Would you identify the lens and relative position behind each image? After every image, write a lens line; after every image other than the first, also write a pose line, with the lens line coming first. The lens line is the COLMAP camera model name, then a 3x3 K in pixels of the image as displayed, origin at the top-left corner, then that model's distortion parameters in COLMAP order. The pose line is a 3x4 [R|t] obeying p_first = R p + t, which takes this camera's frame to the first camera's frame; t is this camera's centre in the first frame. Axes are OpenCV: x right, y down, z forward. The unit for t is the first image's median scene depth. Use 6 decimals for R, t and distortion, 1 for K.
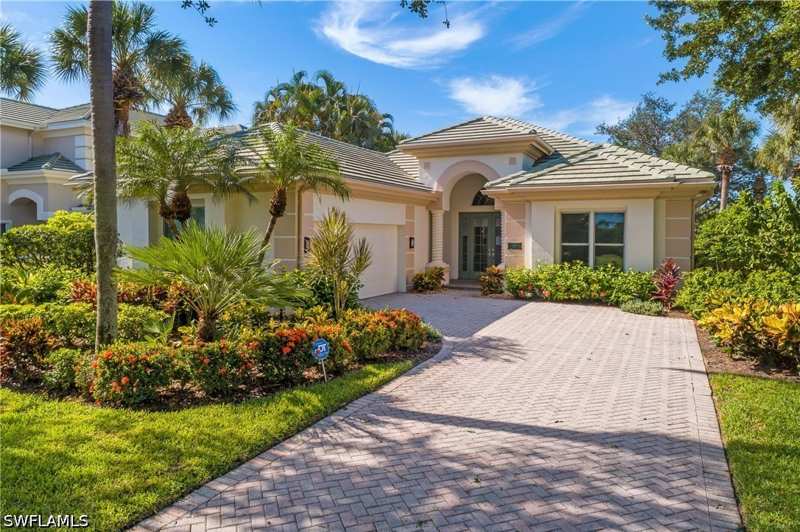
lens RADIAL K [[545.6, 0, 408.2], [0, 545.6, 244.4], [0, 0, 1]] dist [-0.002193, 0.001757]
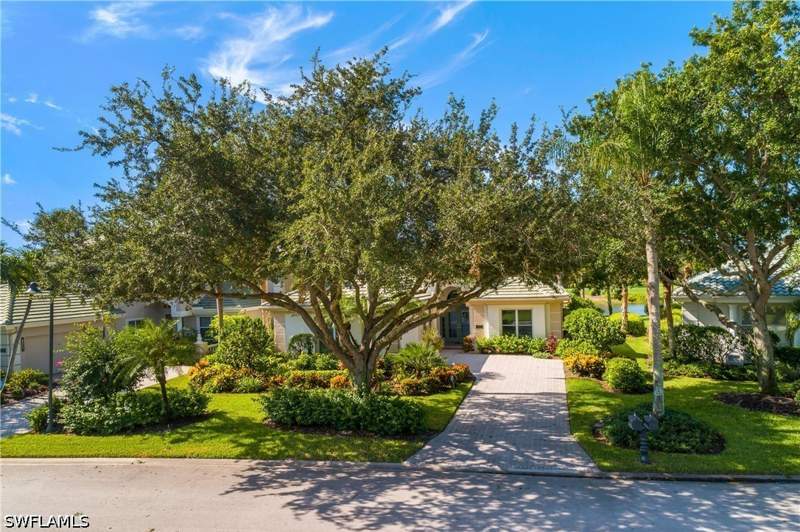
lens RADIAL K [[553.9, 0, 400.0], [0, 553.9, 266.0], [0, 0, 1]] dist [-0.003351, 0.001085]
pose [[0.984447, -0.025641, 0.173798, -0.477901], [0.031923, 0.998931, -0.033445, -0.174592], [-0.172755, 0.038473, 0.984213, -1.039512]]
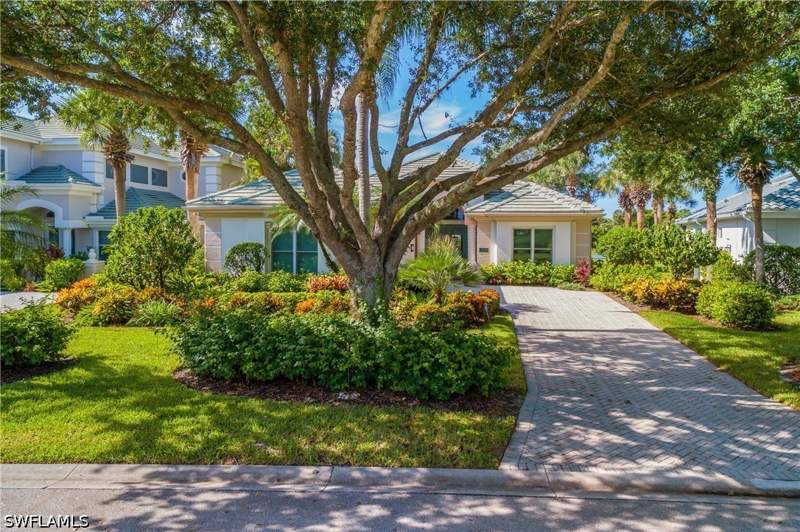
lens RADIAL K [[545.6, 0, 408.2], [0, 545.6, 244.4], [0, 0, 1]] dist [-0.002193, 0.001757]
pose [[0.954309, -0.005307, 0.298774, -0.504181], [0.002005, 0.999933, 0.011359, -0.032977], [-0.298814, -0.010241, 0.954256, -0.427691]]
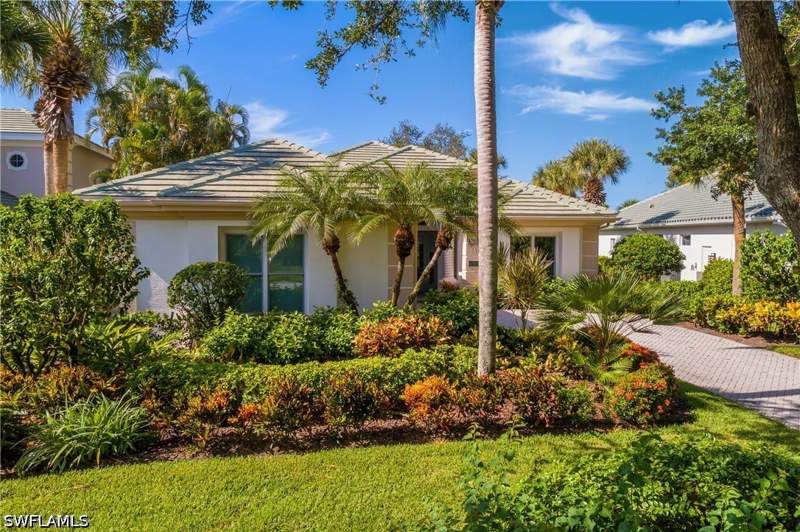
lens RADIAL K [[545.6, 0, 408.2], [0, 545.6, 244.4], [0, 0, 1]] dist [-0.002193, 0.001757]
pose [[0.824259, -0.006818, 0.566172, -0.668362], [0.005985, 0.999977, 0.003328, -0.047400], [-0.566181, 0.000645, 0.824281, 0.100276]]
